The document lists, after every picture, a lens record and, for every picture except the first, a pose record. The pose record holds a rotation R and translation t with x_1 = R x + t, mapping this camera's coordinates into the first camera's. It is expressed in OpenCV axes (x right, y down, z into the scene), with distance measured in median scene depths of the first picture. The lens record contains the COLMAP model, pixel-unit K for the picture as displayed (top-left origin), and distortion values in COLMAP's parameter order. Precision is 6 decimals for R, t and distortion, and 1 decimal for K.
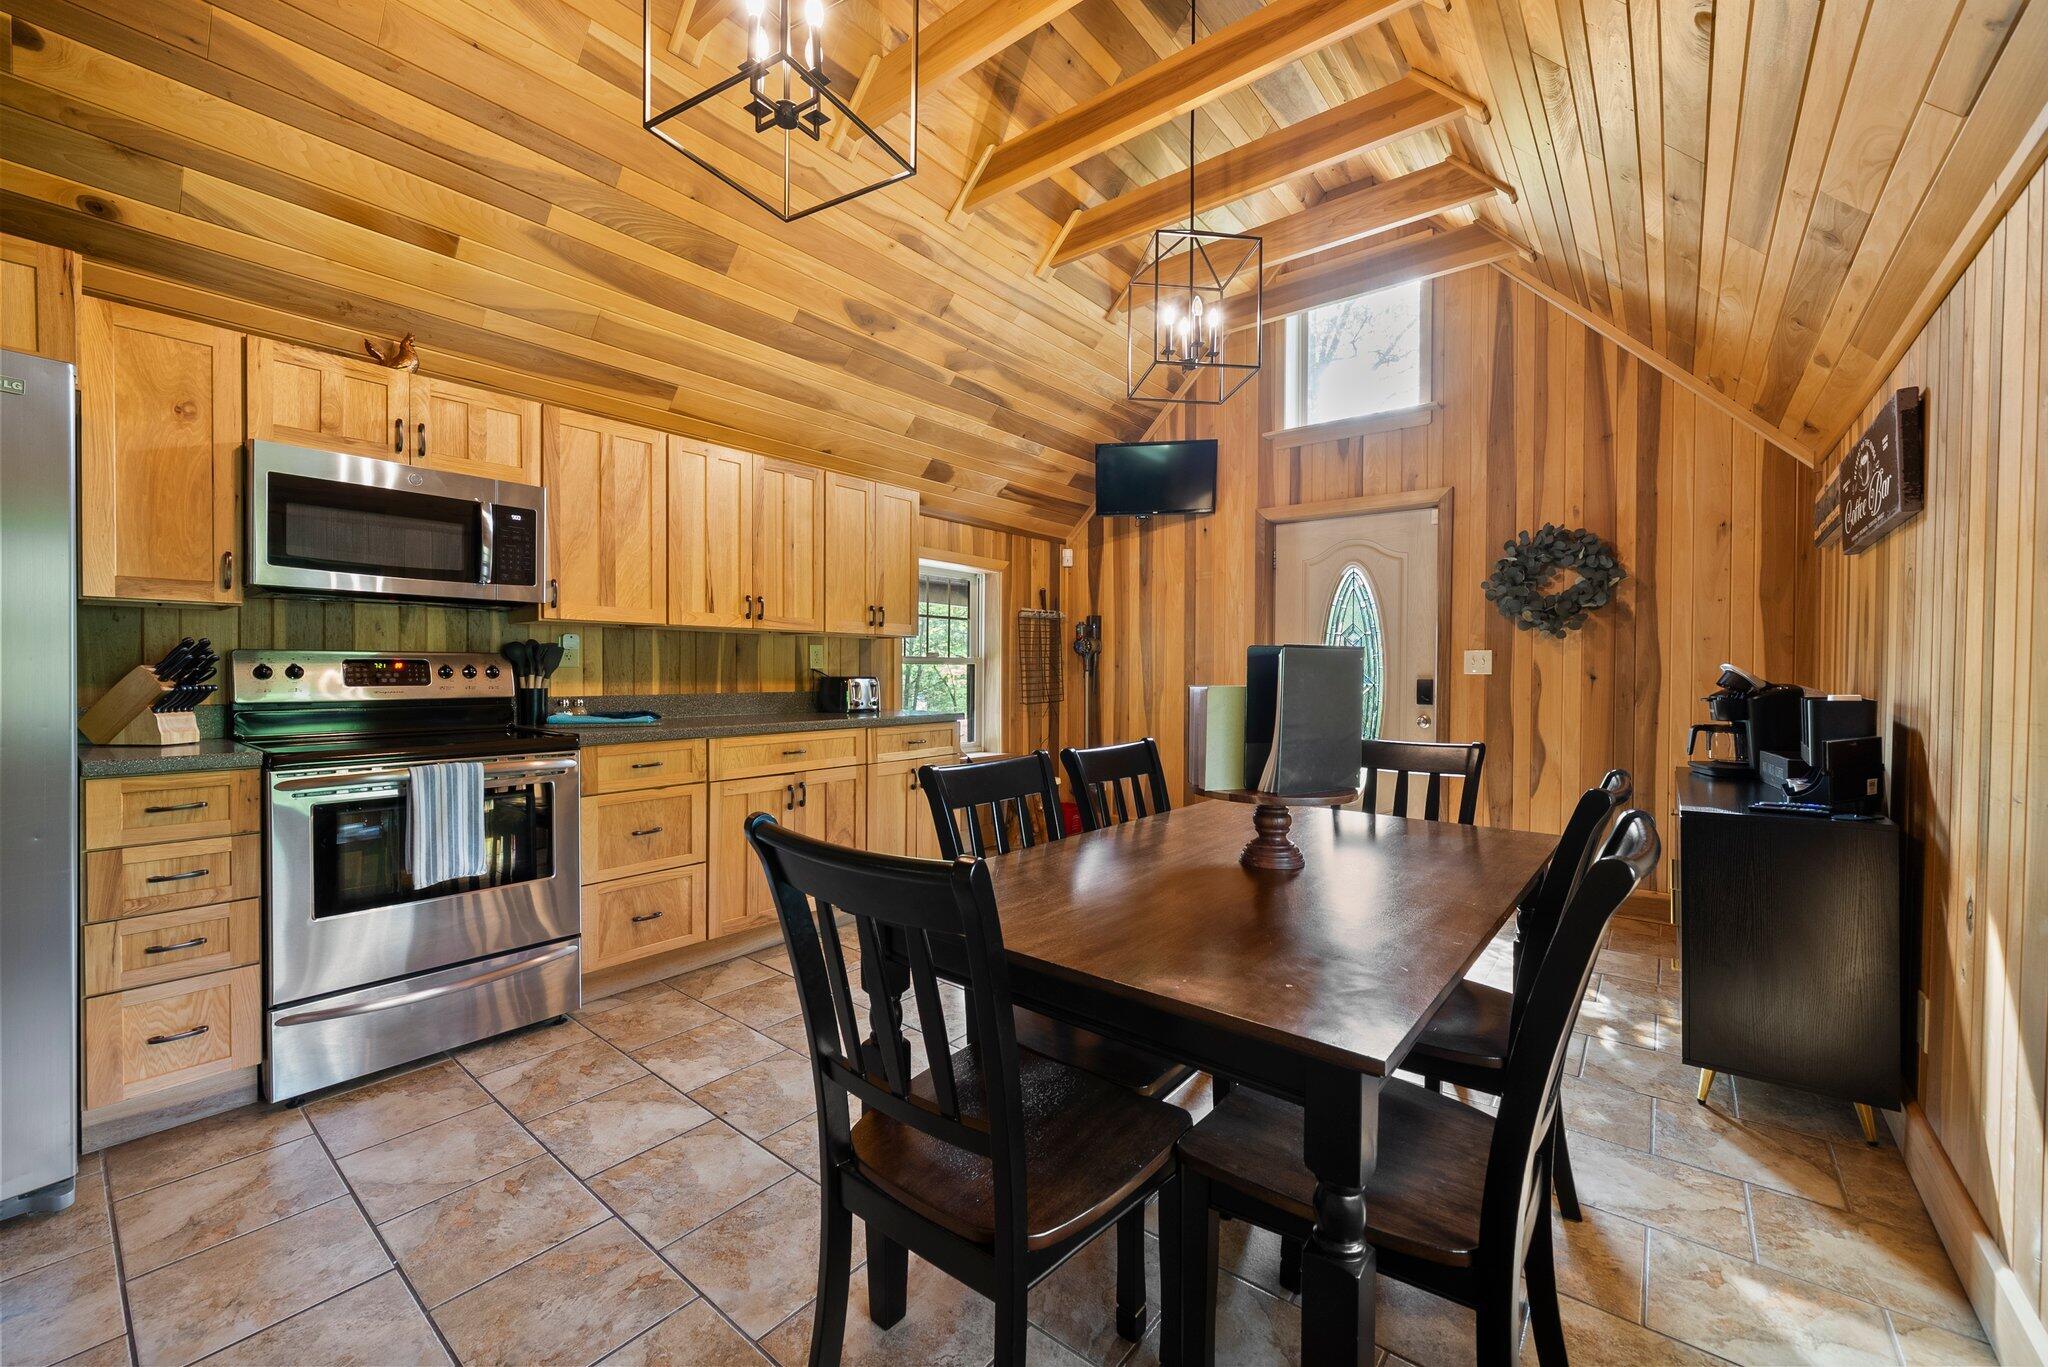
lens RADIAL K [[811.1, 0, 1013.2], [0, 811.1, 678.8], [0, 0, 1]] dist [-0.003061, 0.000611]
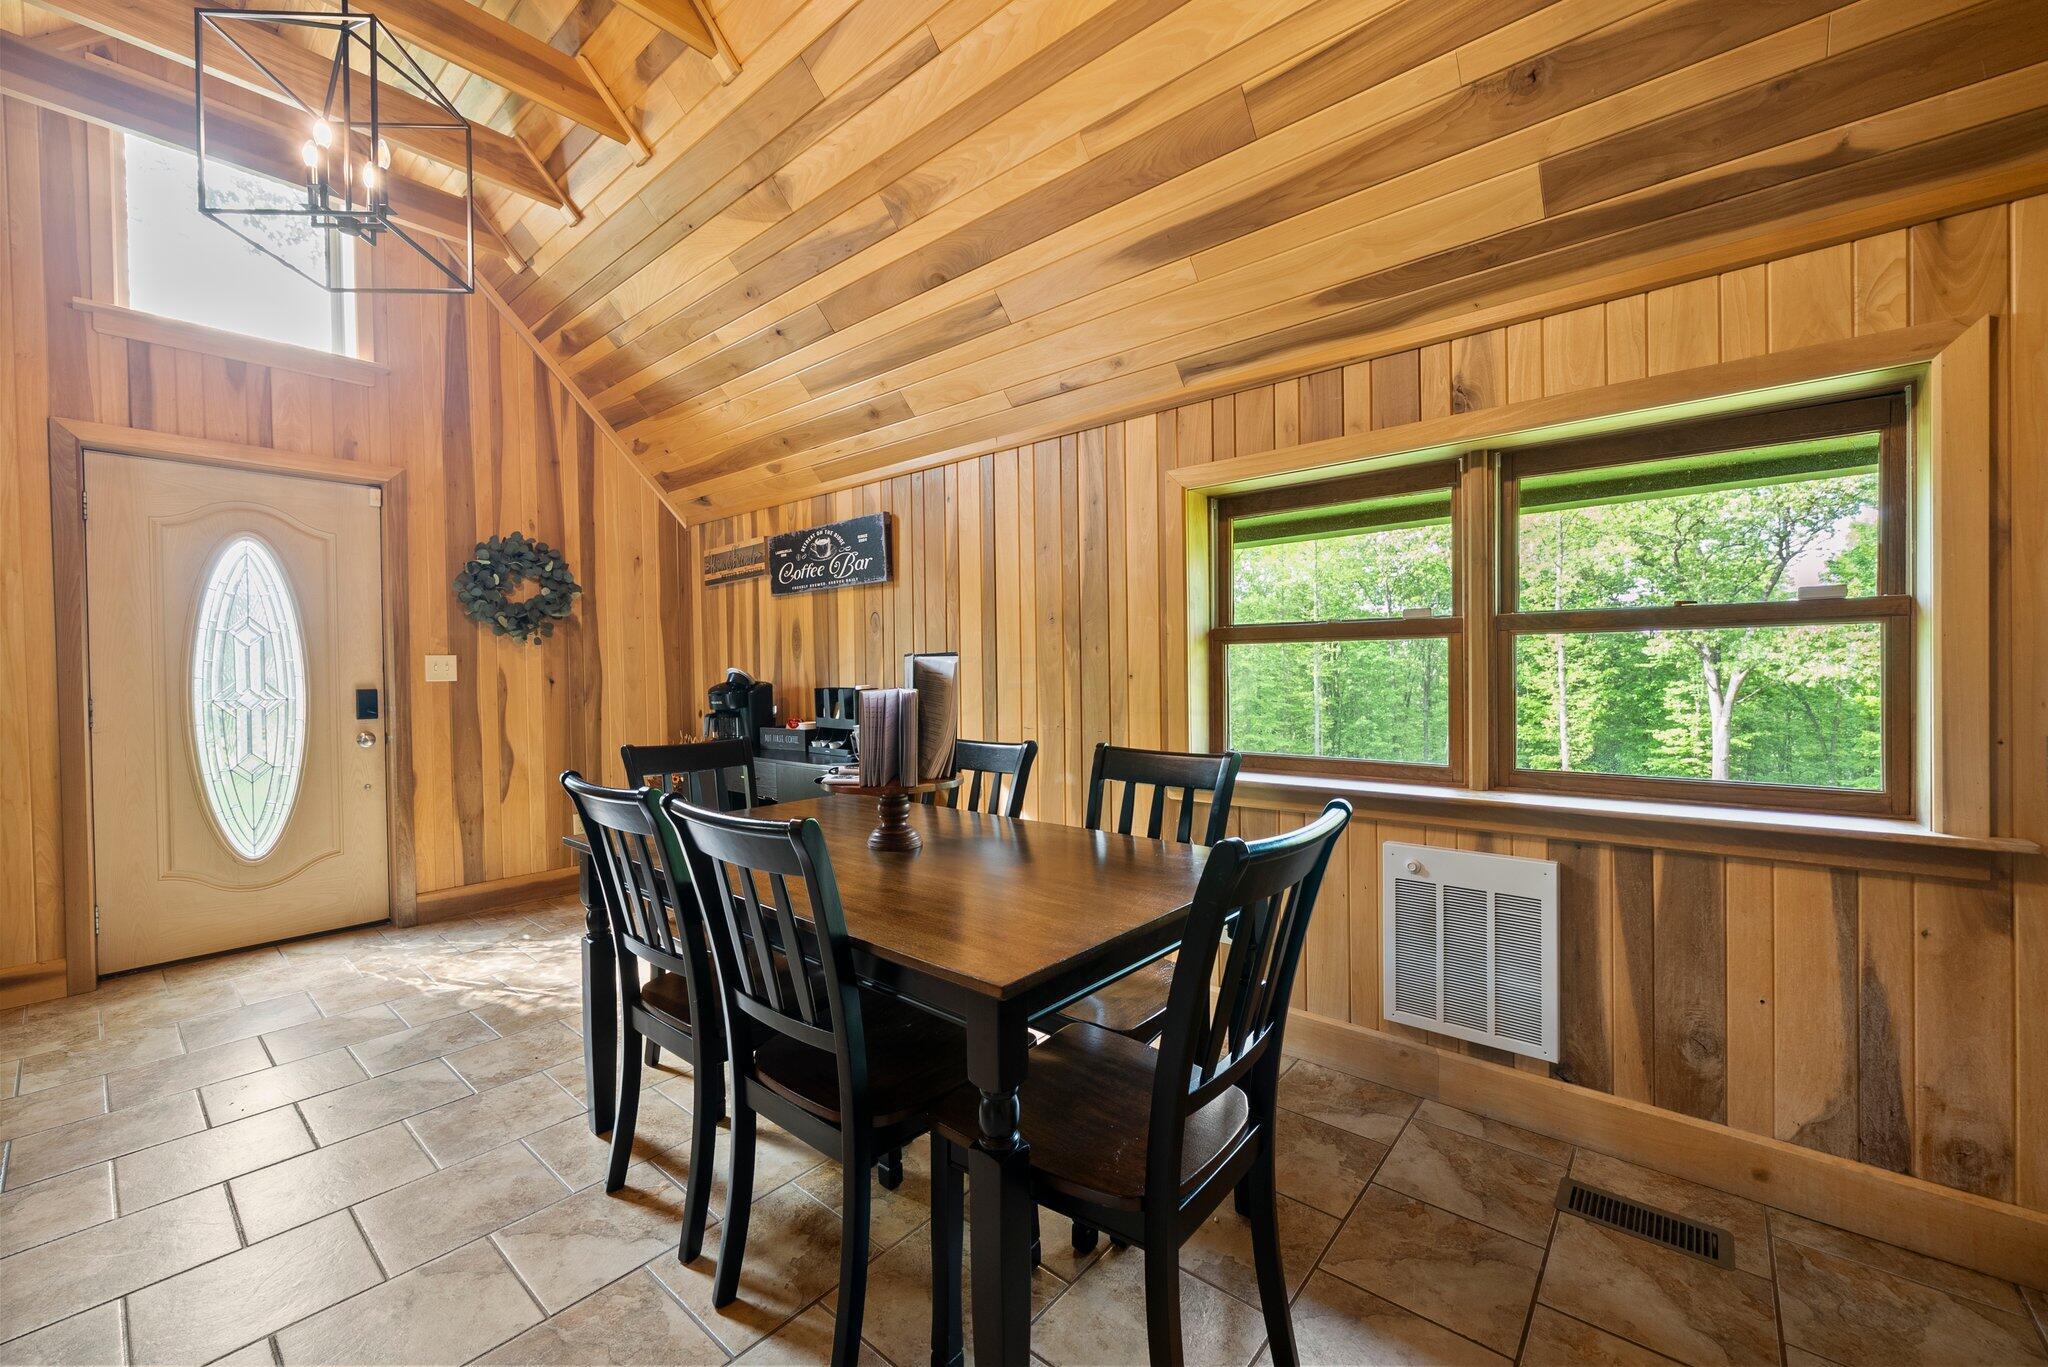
lens RADIAL K [[811.1, 0, 1007.1], [0, 811.1, 679.1], [0, 0, 1]] dist [-0.003061, 0.000611]
pose [[0.030154, -0.019403, 0.999357, -0.423324], [0.026527, 0.999475, 0.018604, -0.010651], [-0.999193, 0.025949, 0.030653, 0.426864]]
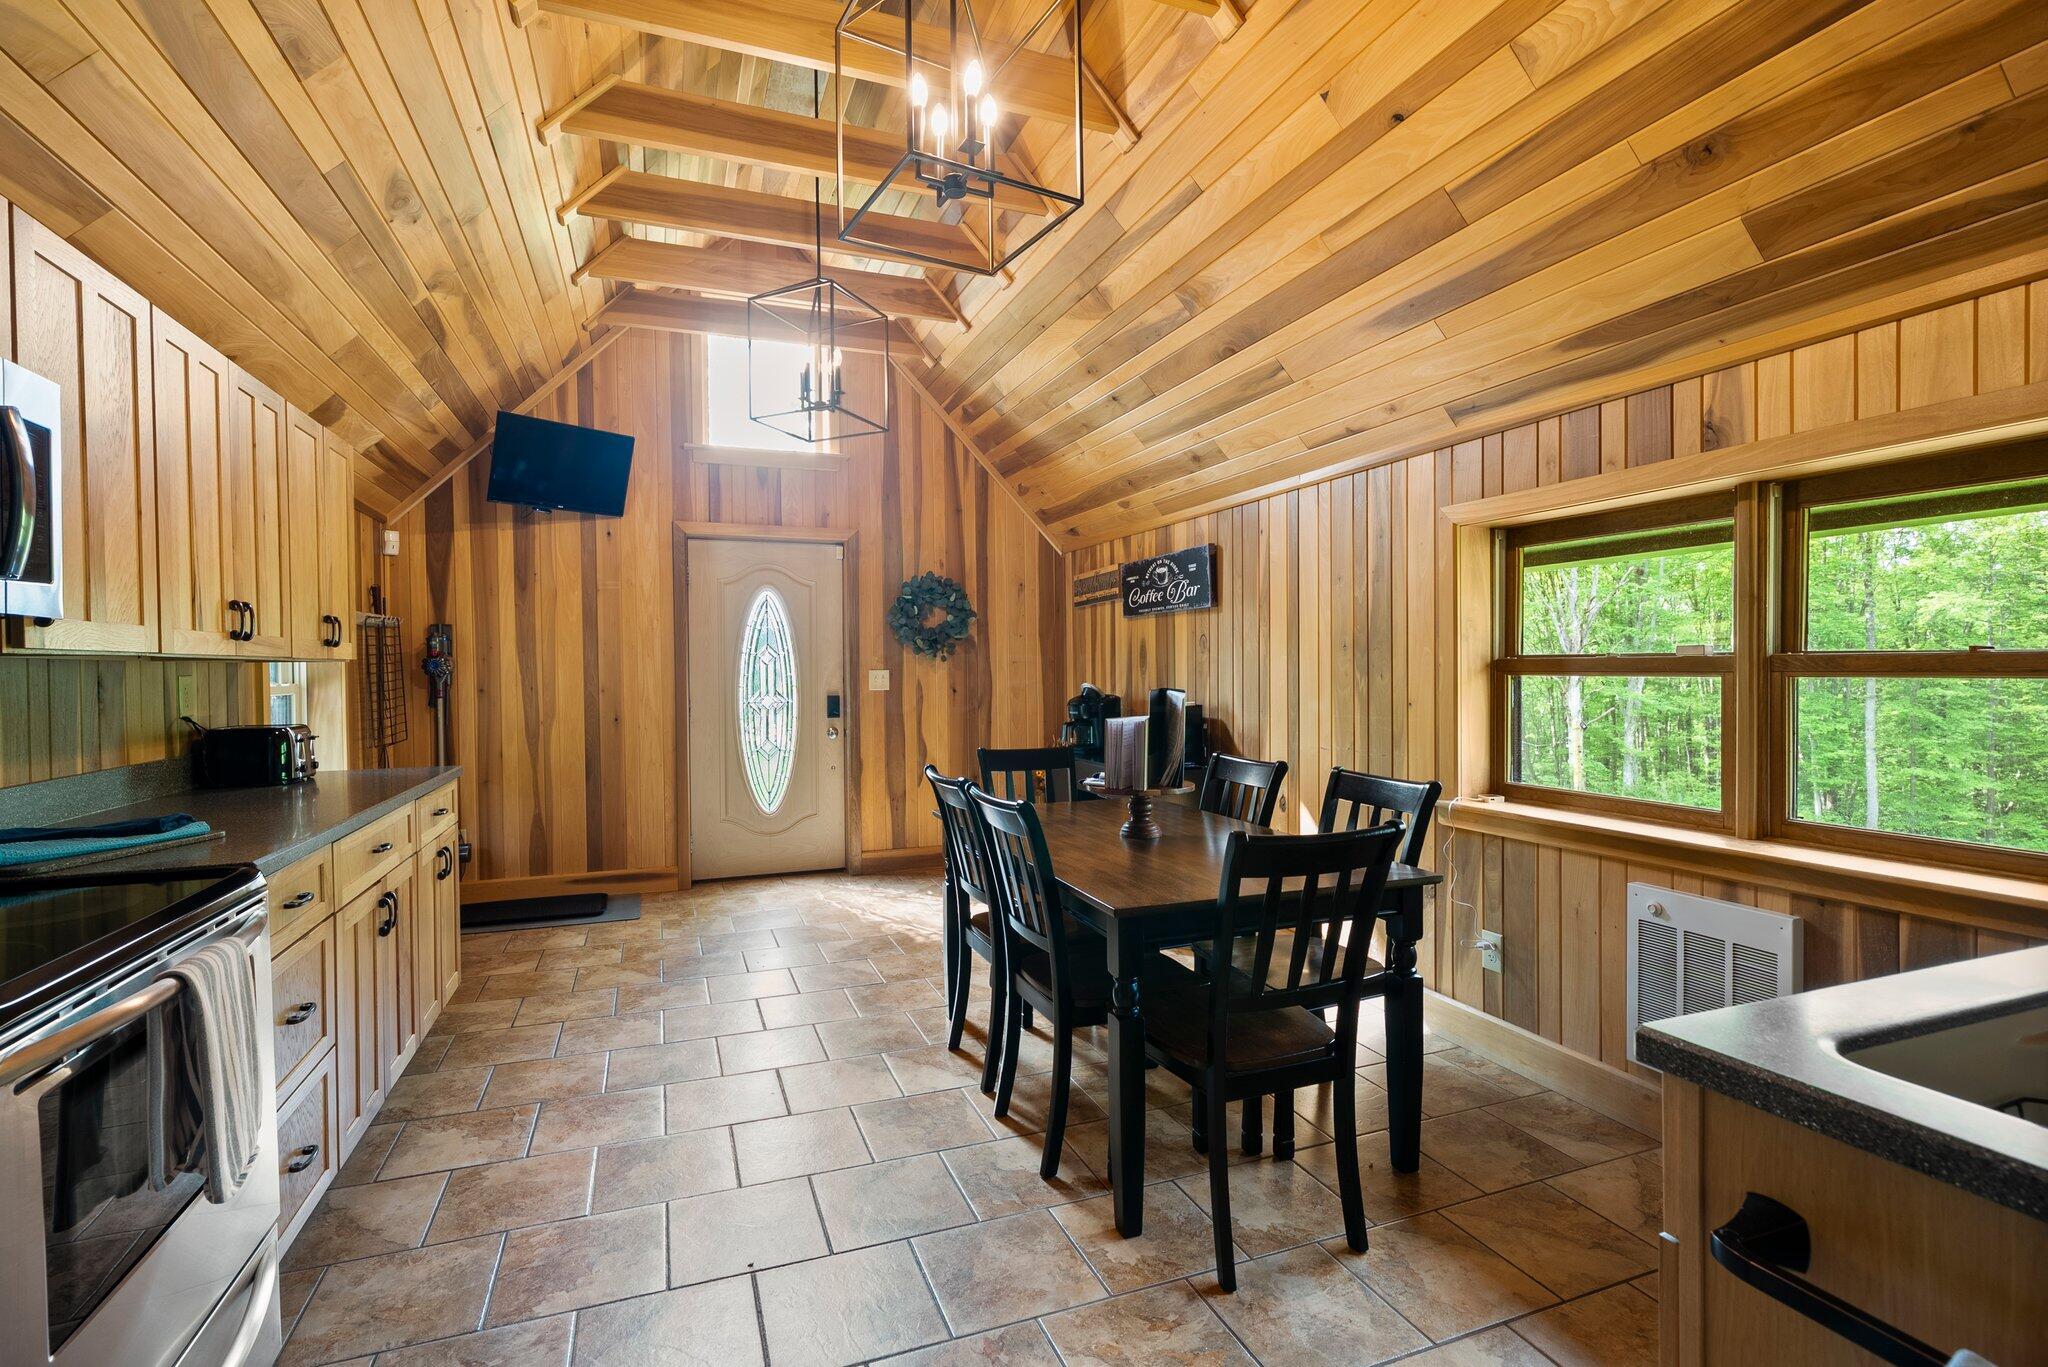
lens RADIAL K [[929.4, 0, 1005.8], [0, 929.4, 675.8], [0, 0, 1]] dist [0.000354, 0.001710]
pose [[0.504594, -0.018094, 0.863167, -0.670340], [0.022120, 0.999723, 0.008025, -0.043579], [-0.863073, 0.015044, 0.504855, 0.187887]]
